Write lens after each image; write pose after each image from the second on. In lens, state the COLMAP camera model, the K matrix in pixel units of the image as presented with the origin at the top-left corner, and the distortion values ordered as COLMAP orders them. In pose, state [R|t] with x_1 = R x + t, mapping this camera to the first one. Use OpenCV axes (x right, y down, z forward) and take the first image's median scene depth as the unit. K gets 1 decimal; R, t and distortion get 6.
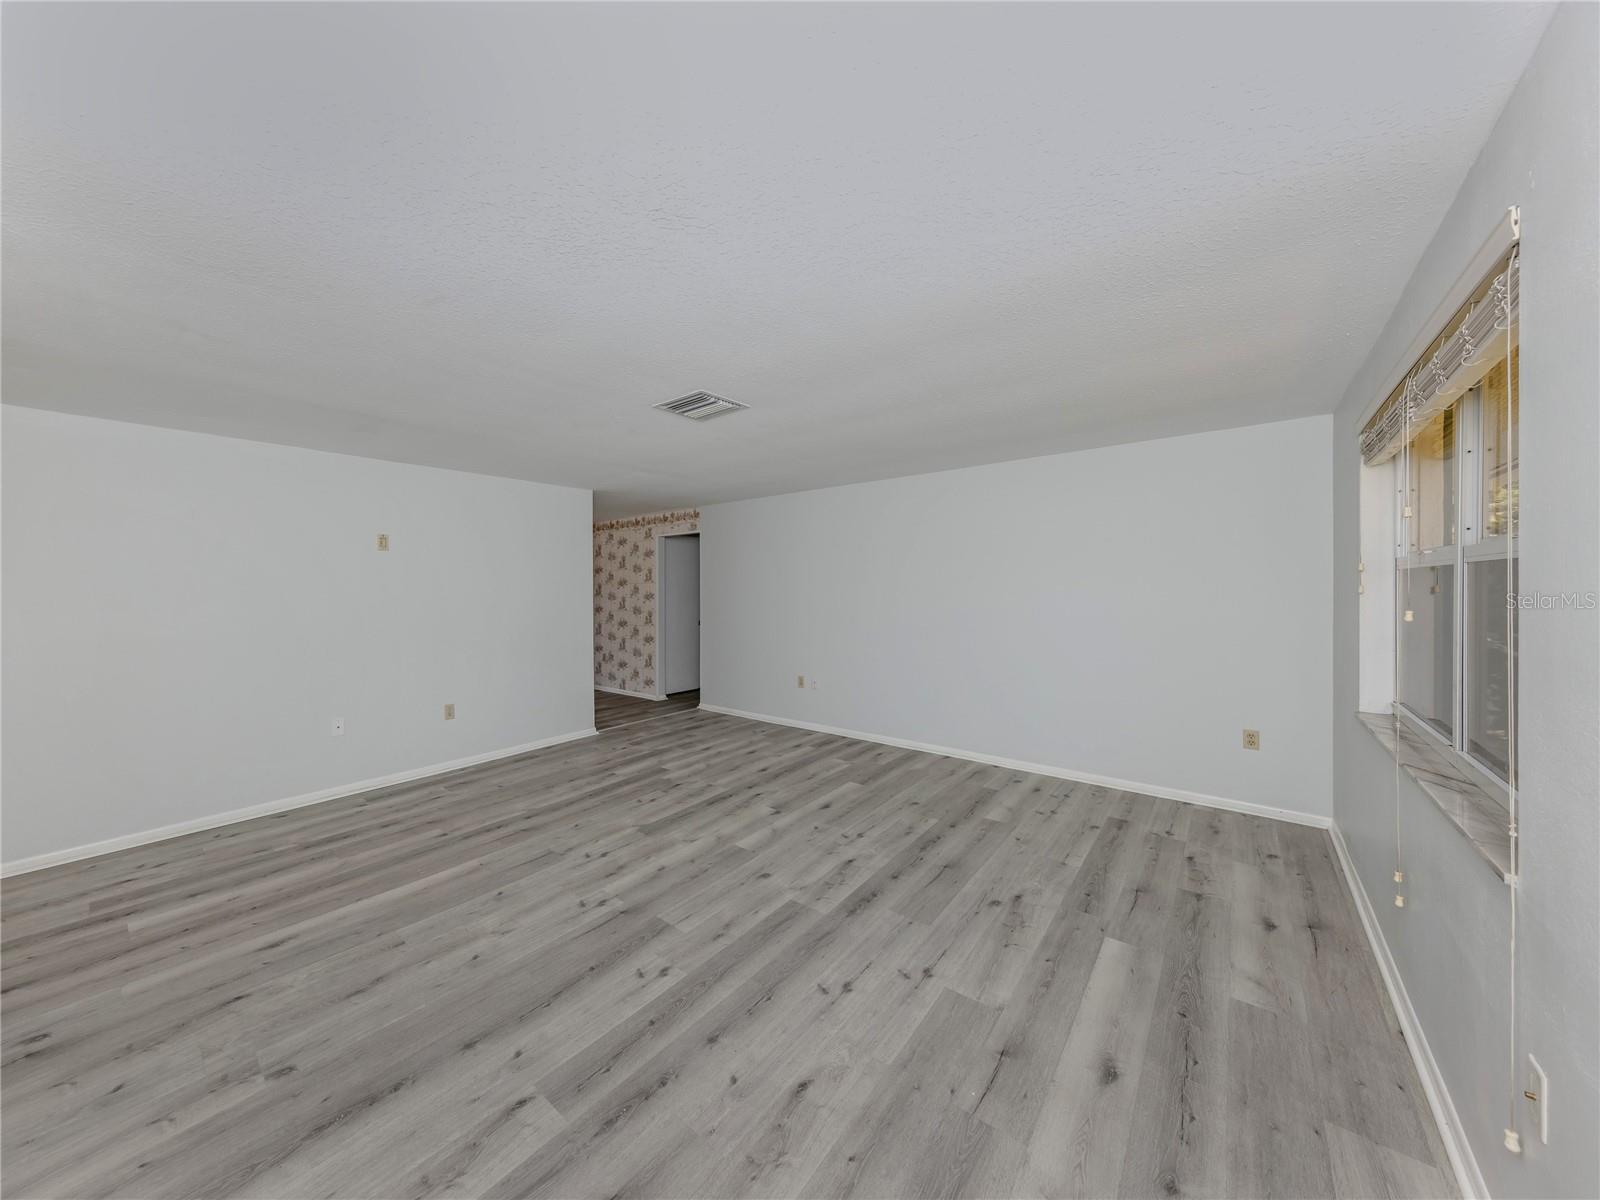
lens RADIAL K [[576.7, 0, 741.4], [0, 576.7, 578.5], [0, 0, 1]] dist [0.011006, -0.002126]
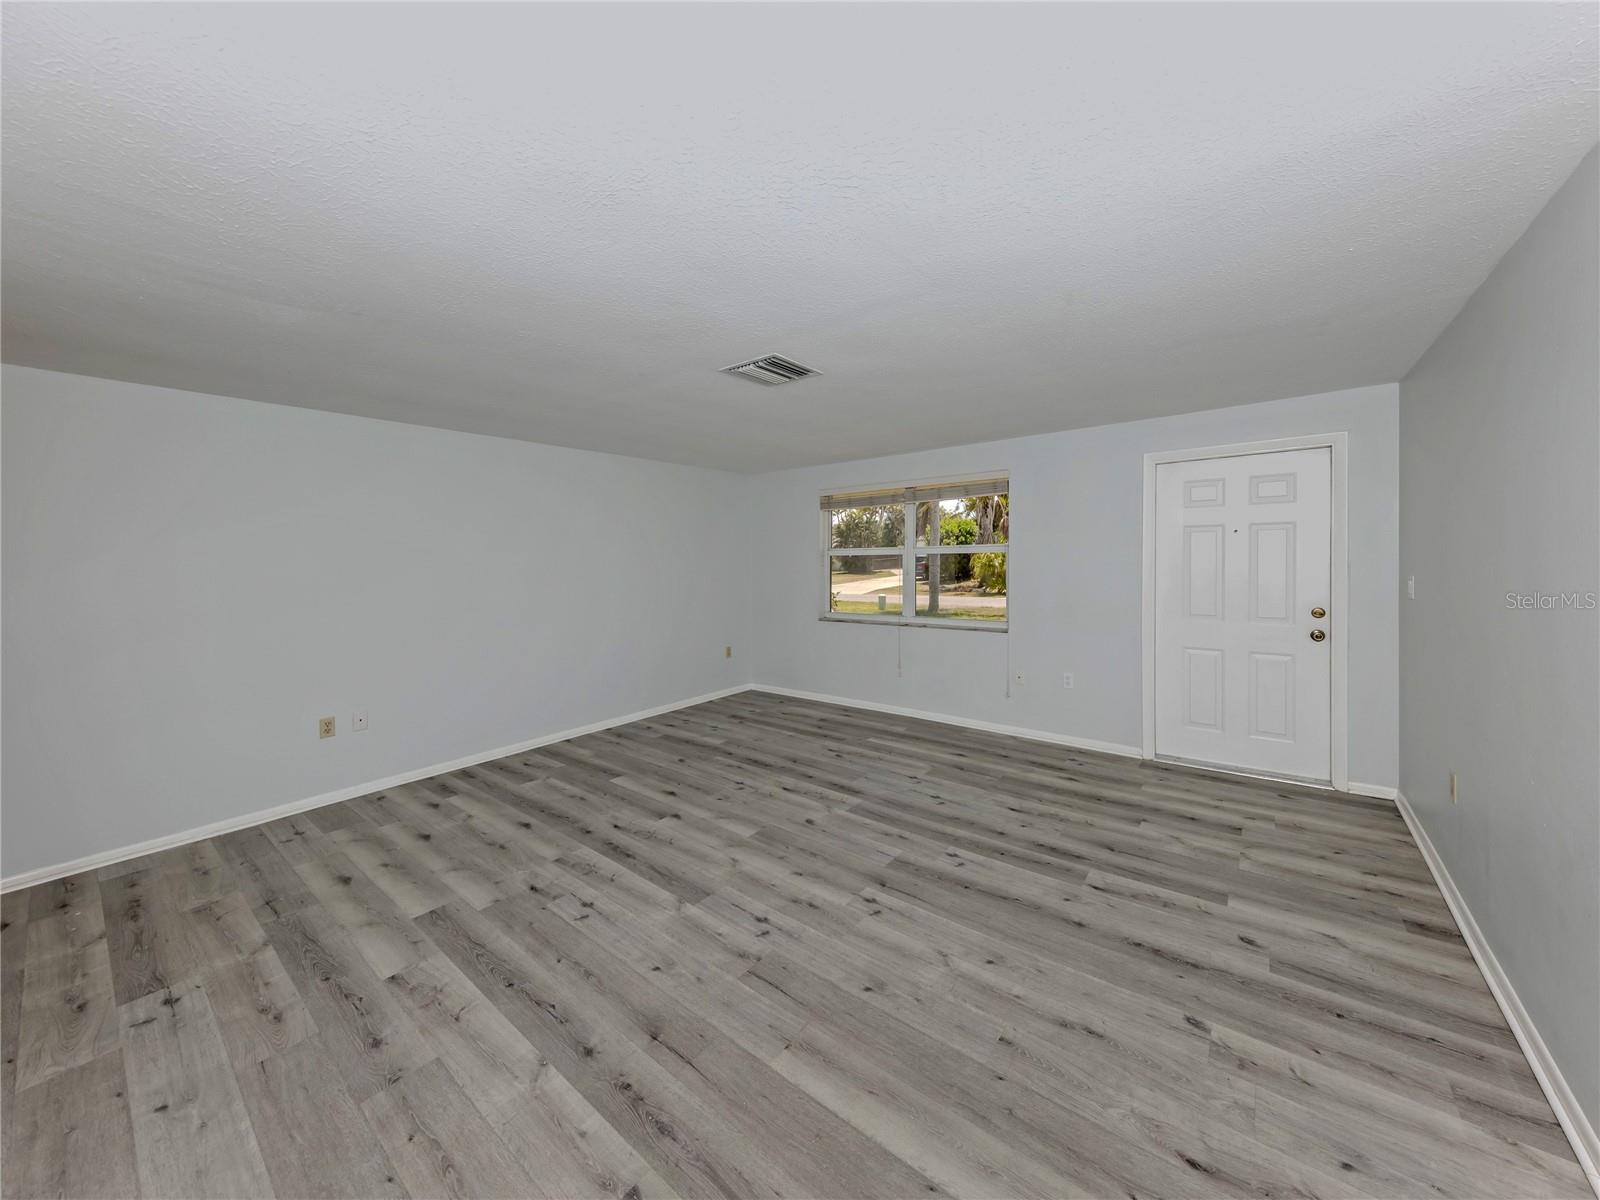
lens RADIAL K [[576.7, 0, 815.9], [0, 576.7, 570.8], [0, 0, 1]] dist [0.011006, -0.002126]
pose [[-0.067498, -0.013962, 0.997622, -1.049163], [-0.000753, 0.999903, 0.013943, 0.009475], [-0.997719, 0.000190, -0.067502, 1.035978]]
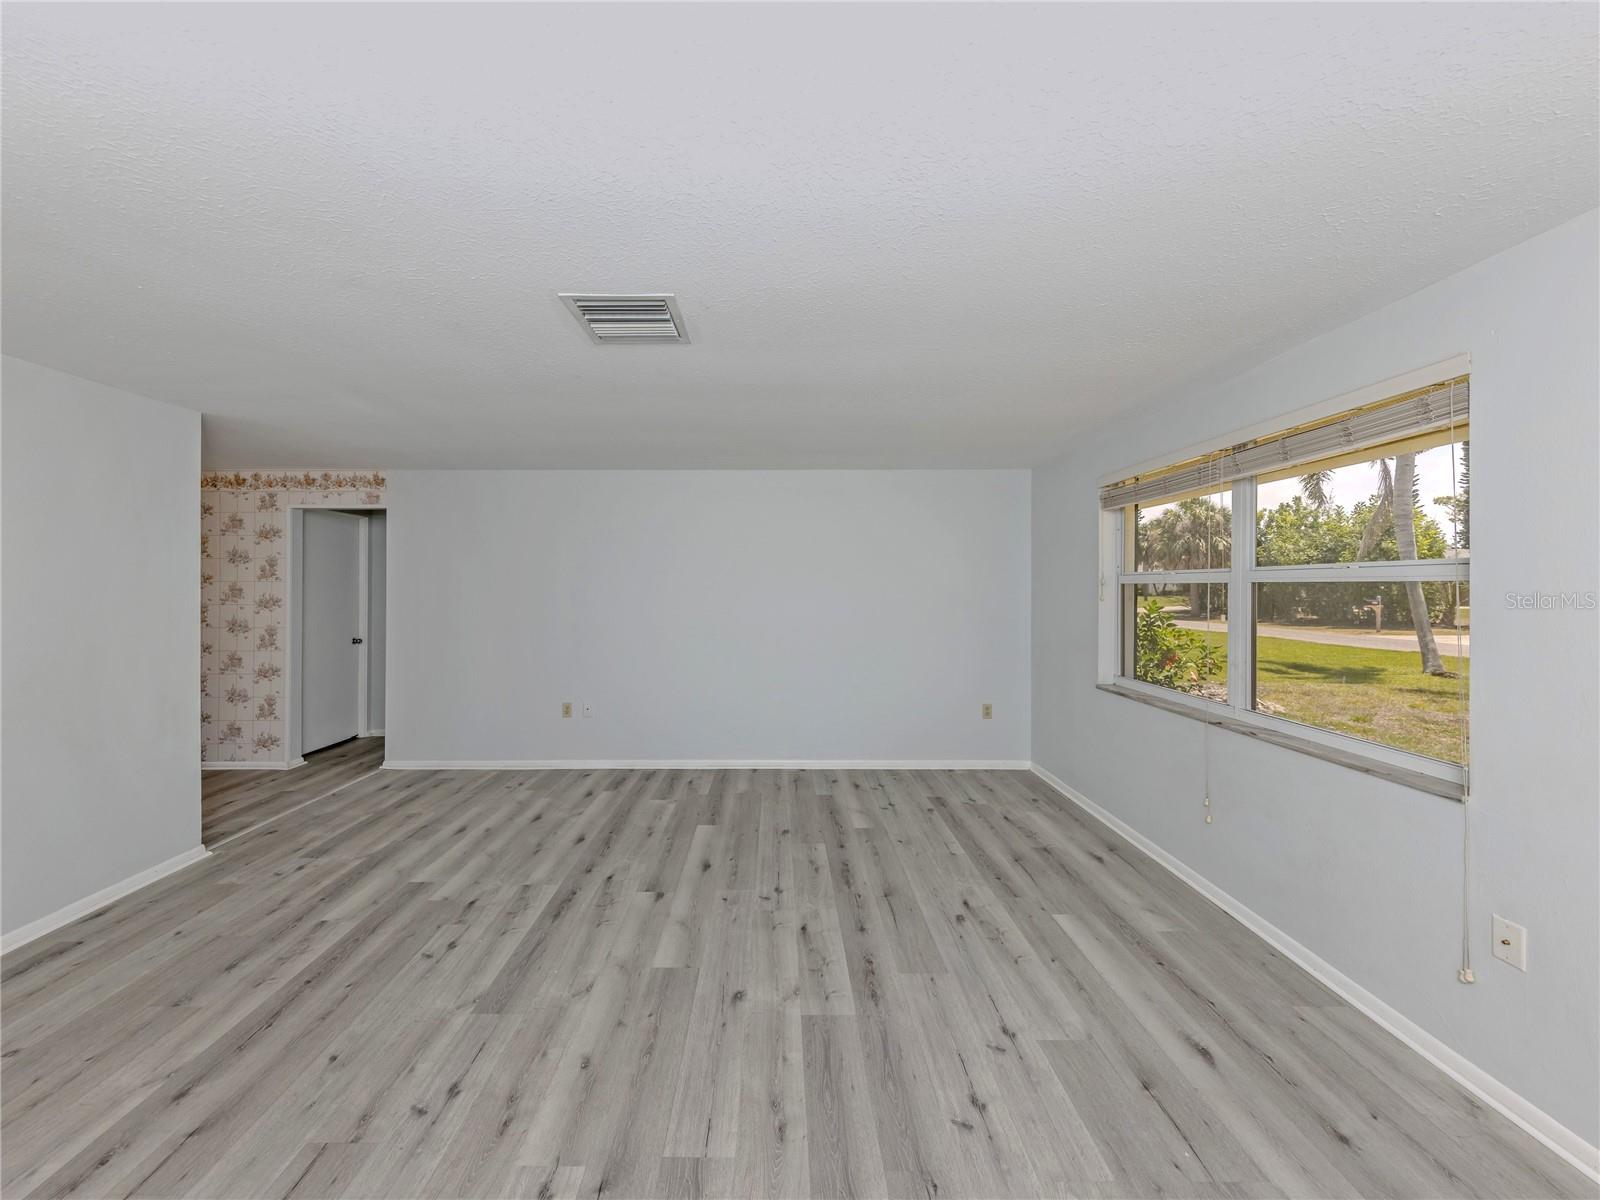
lens RADIAL K [[576.7, 0, 783.1], [0, 576.7, 585.0], [0, 0, 1]] dist [0.011006, -0.002126]
pose [[0.749763, 0.008017, 0.661658, -0.391763], [-0.017891, 0.999807, 0.008159, -0.008986], [-0.661464, -0.017956, 0.749762, 0.415286]]
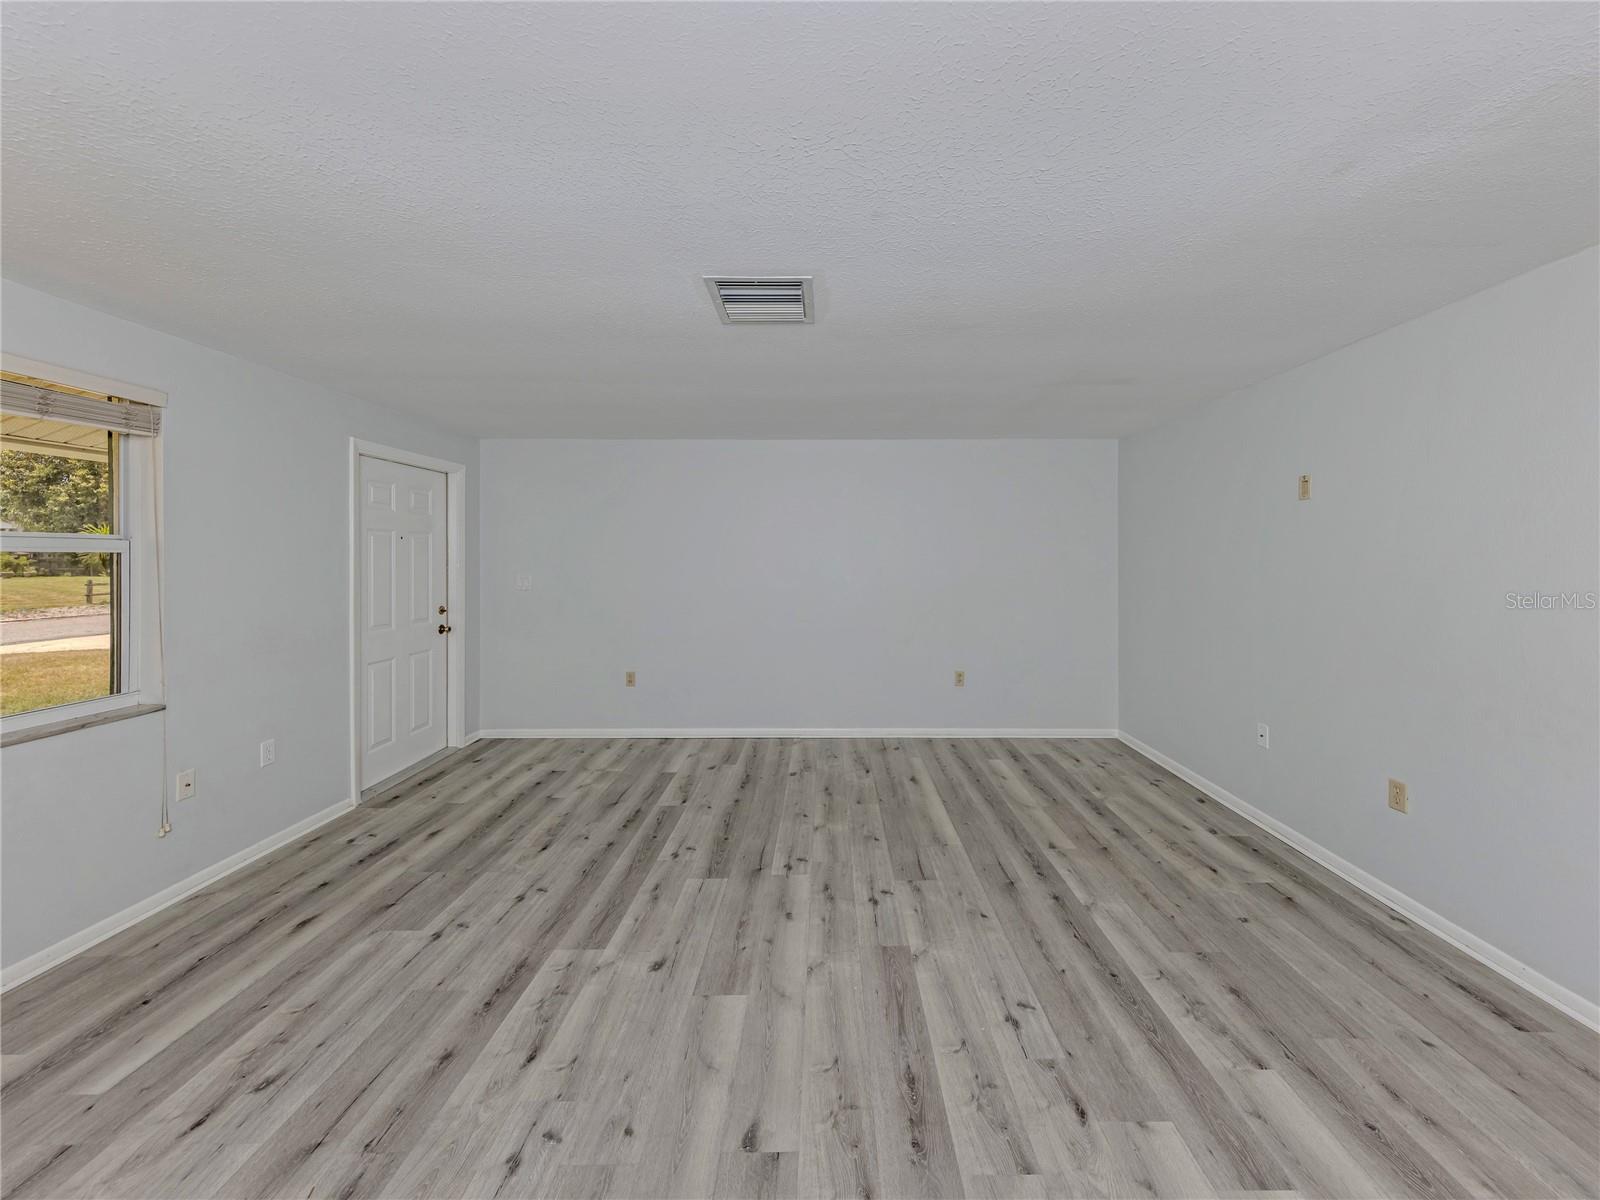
lens RADIAL K [[576.7, 0, 824.8], [0, 576.7, 565.8], [0, 0, 1]] dist [0.011006, -0.002126]
pose [[-0.755339, 0.020839, -0.655002, 0.338874], [0.022390, 0.999731, 0.005986, 0.015089], [0.654951, -0.010144, -0.755603, 1.645303]]
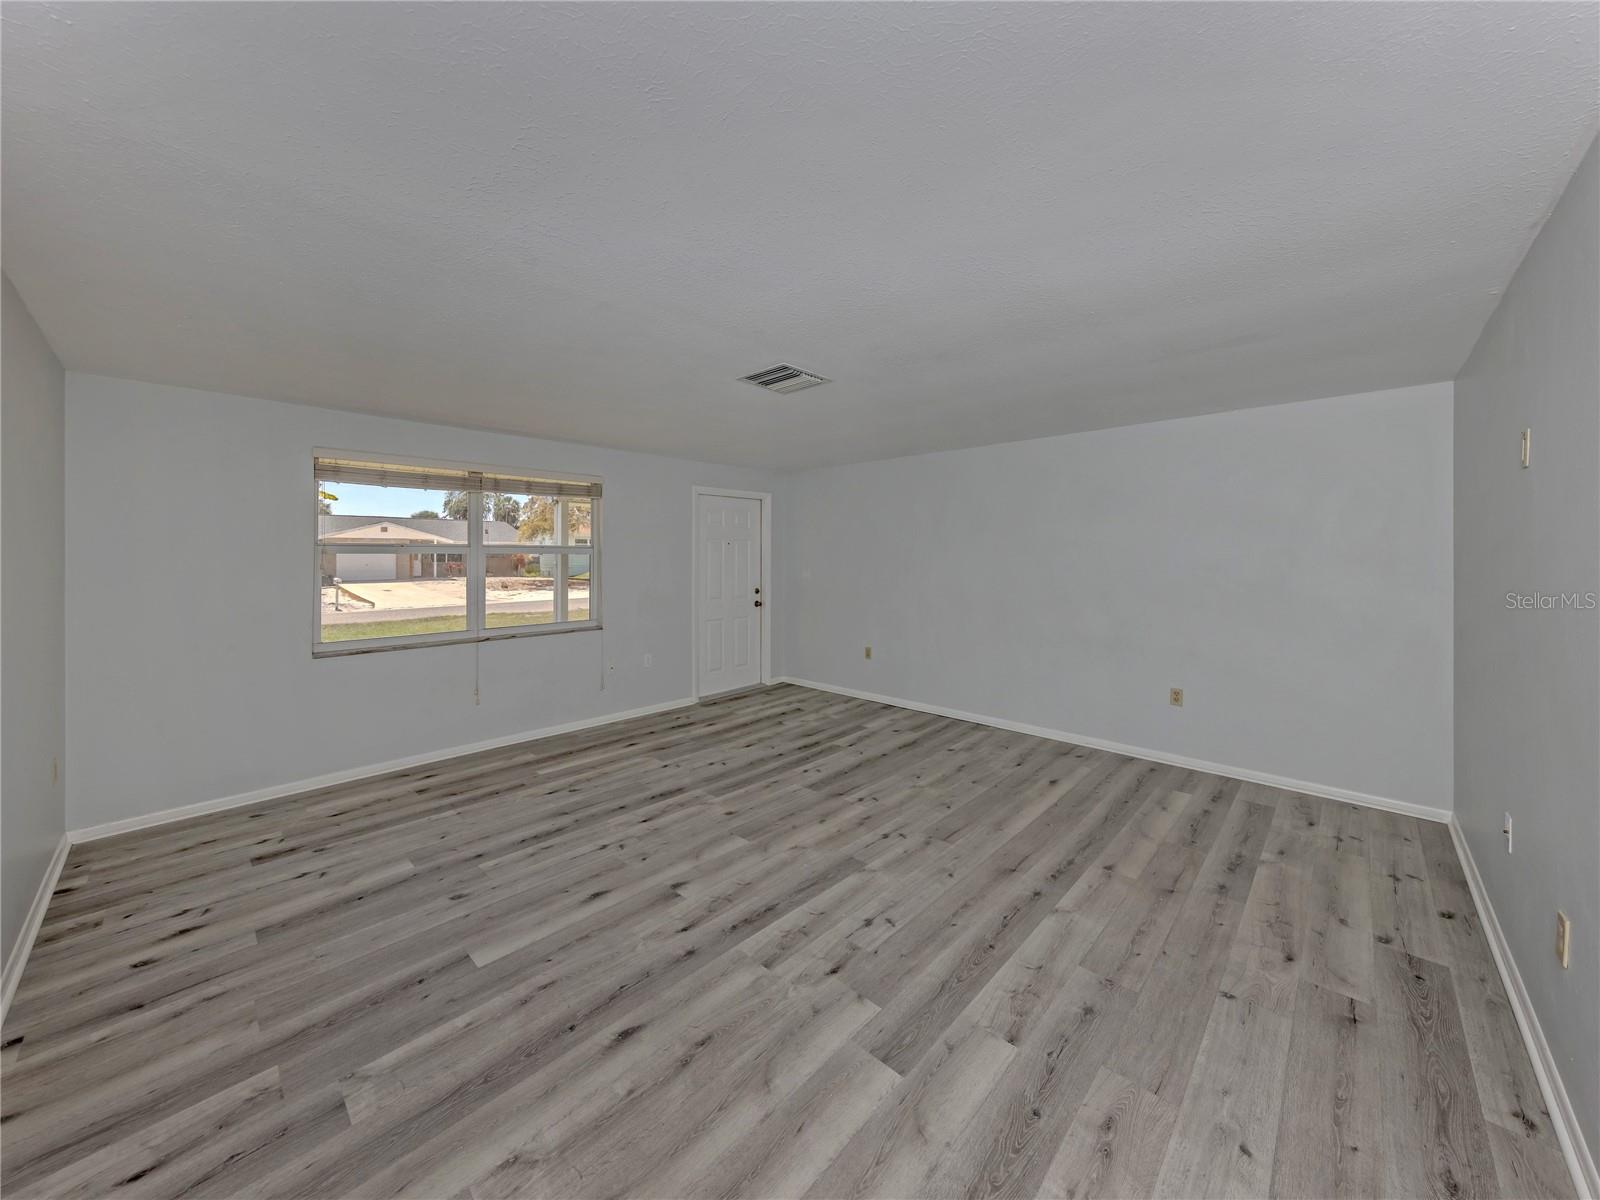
lens RADIAL K [[576.7, 0, 803.6], [0, 576.7, 558.0], [0, 0, 1]] dist [0.011006, -0.002126]
pose [[-0.999274, 0.011231, 0.036393, -0.148187], [0.010625, 0.999802, -0.016809, 0.029316], [-0.036575, -0.016410, -0.999196, 2.089442]]
